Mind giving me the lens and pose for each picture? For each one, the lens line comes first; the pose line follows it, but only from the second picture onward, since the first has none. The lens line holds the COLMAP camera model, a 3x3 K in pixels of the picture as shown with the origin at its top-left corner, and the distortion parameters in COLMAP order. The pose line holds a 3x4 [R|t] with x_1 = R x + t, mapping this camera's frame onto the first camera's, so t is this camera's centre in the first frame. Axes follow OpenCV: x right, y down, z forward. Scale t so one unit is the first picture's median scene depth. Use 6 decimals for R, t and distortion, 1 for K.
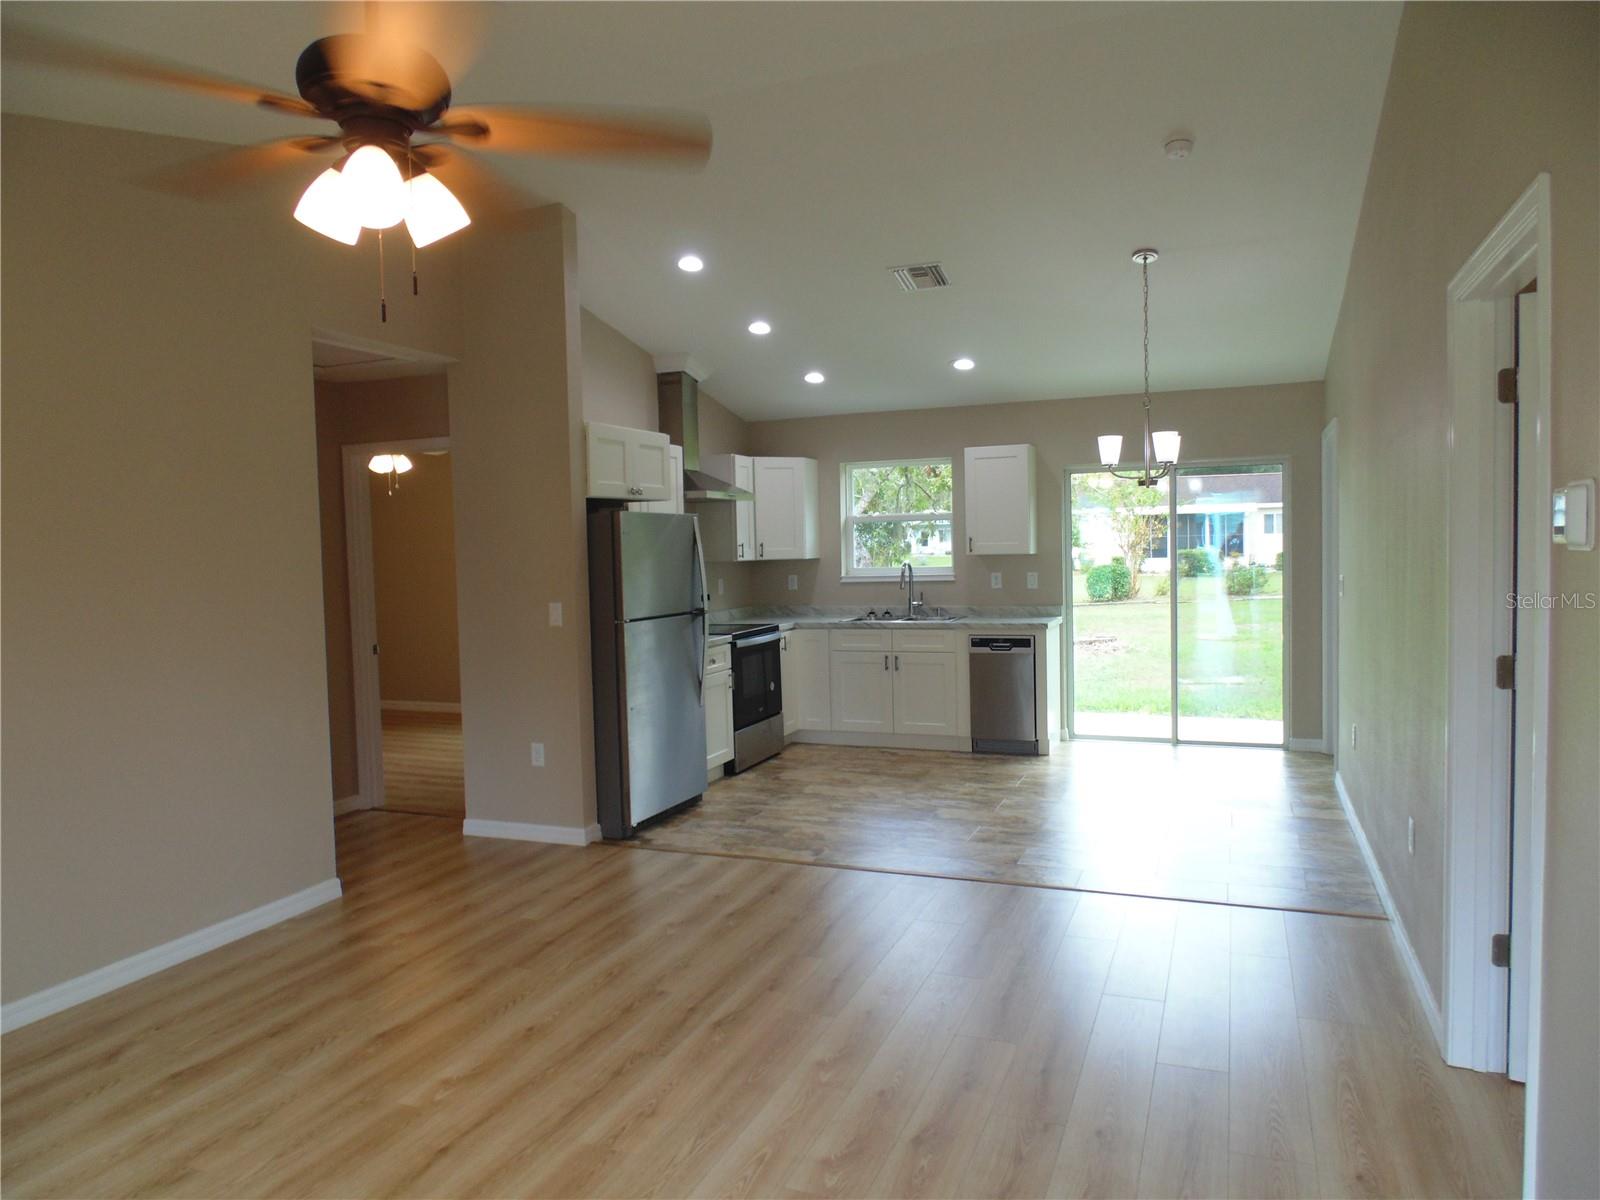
lens RADIAL K [[1064.7, 0, 802.9], [0, 1064.7, 602.2], [0, 0, 1]] dist [-0.016553, -0.001509]
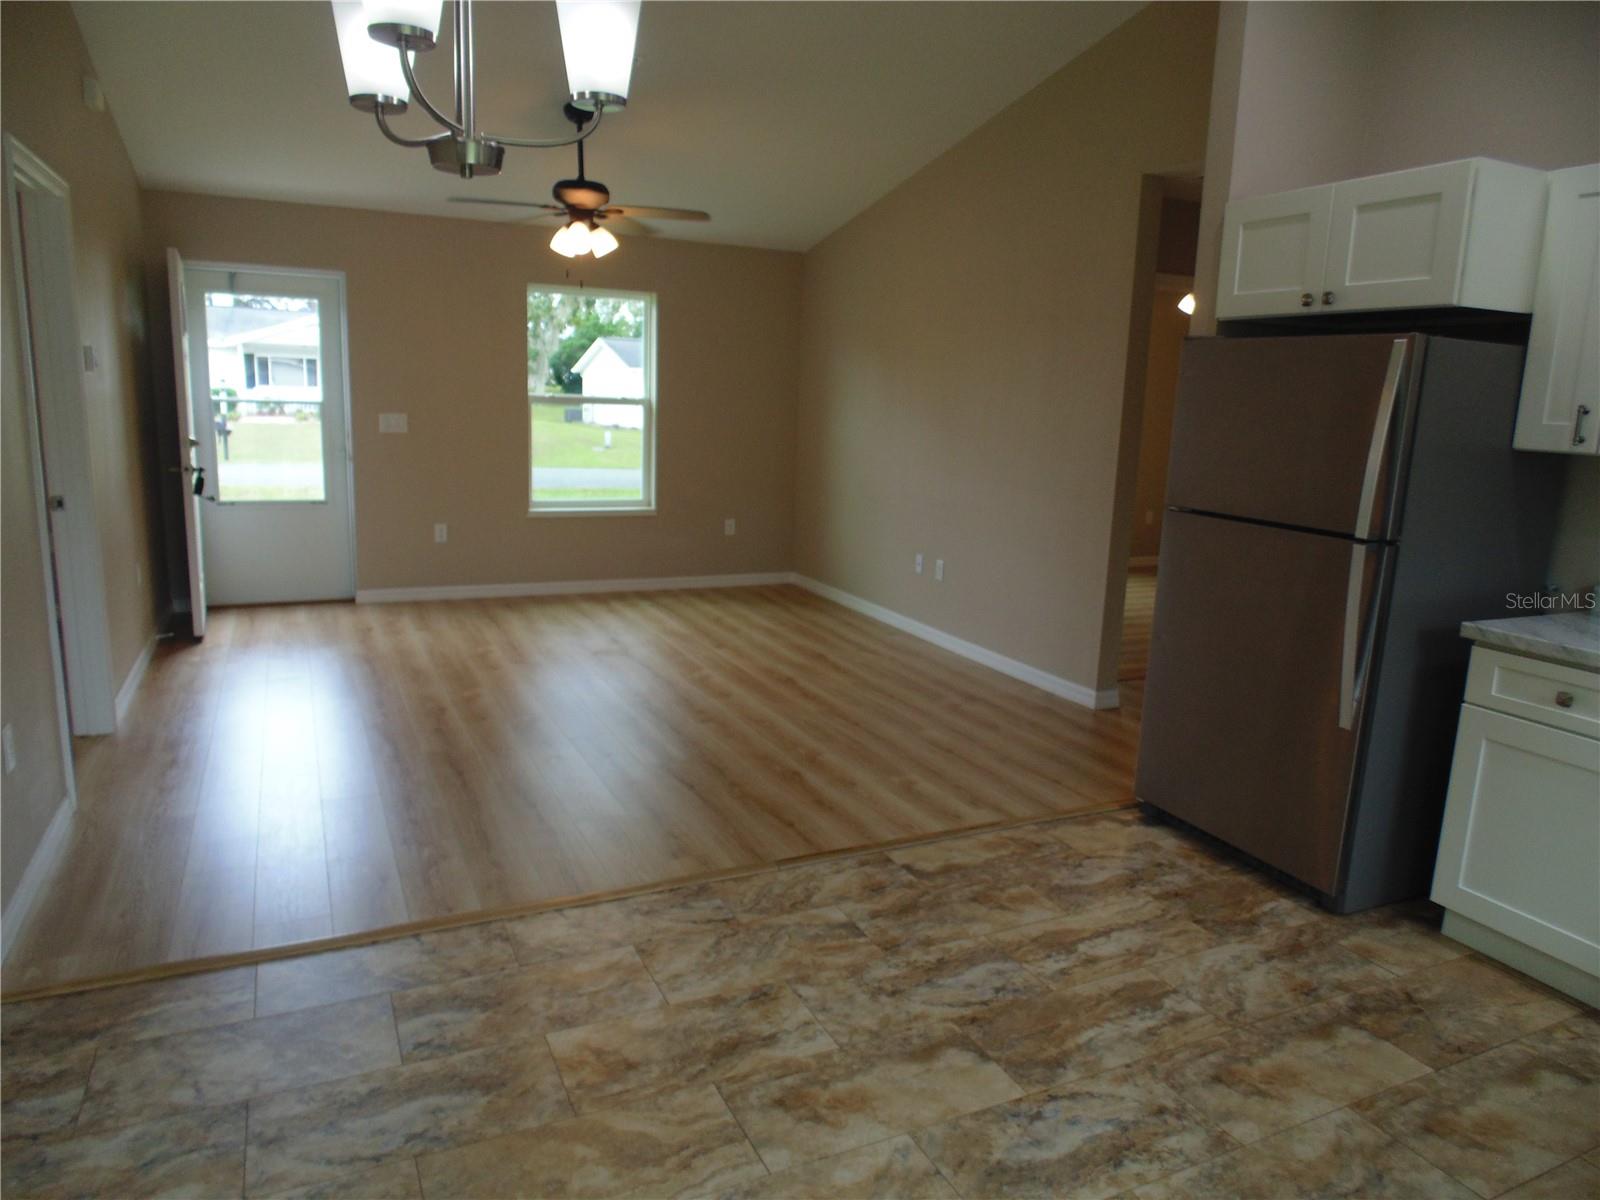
lens RADIAL K [[1064.7, 0, 805.3], [0, 1064.7, 591.5], [0, 0, 1]] dist [-0.016553, -0.001509]
pose [[-0.674271, 0.136892, -0.725685, 0.473690], [-0.057711, 0.969896, 0.236582, -0.074130], [0.736225, 0.201401, -0.646073, 1.252327]]
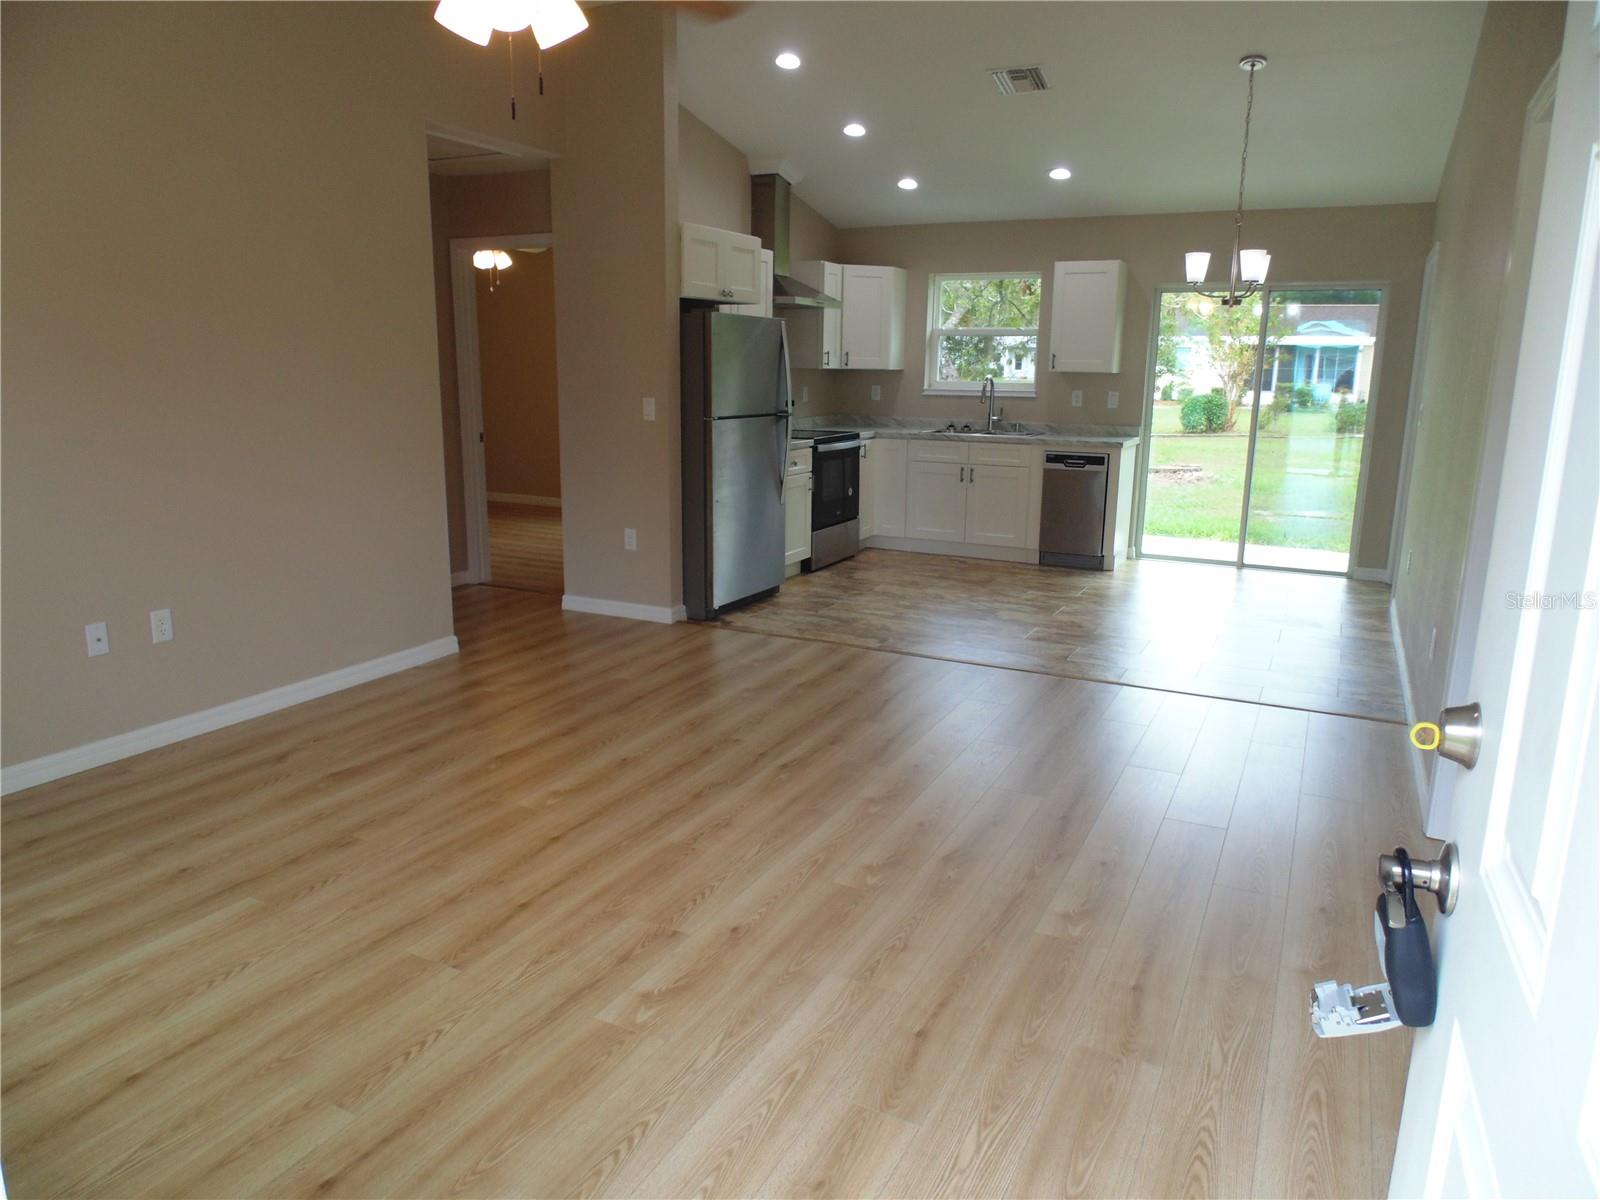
lens RADIAL K [[1064.7, 0, 804.8], [0, 1064.7, 594.9], [0, 0, 1]] dist [-0.016553, -0.001509]
pose [[0.996025, 0.054237, -0.070654, 0.008215], [-0.042144, 0.985788, 0.162624, 0.014887], [0.078470, -0.159000, 0.984155, -0.065201]]
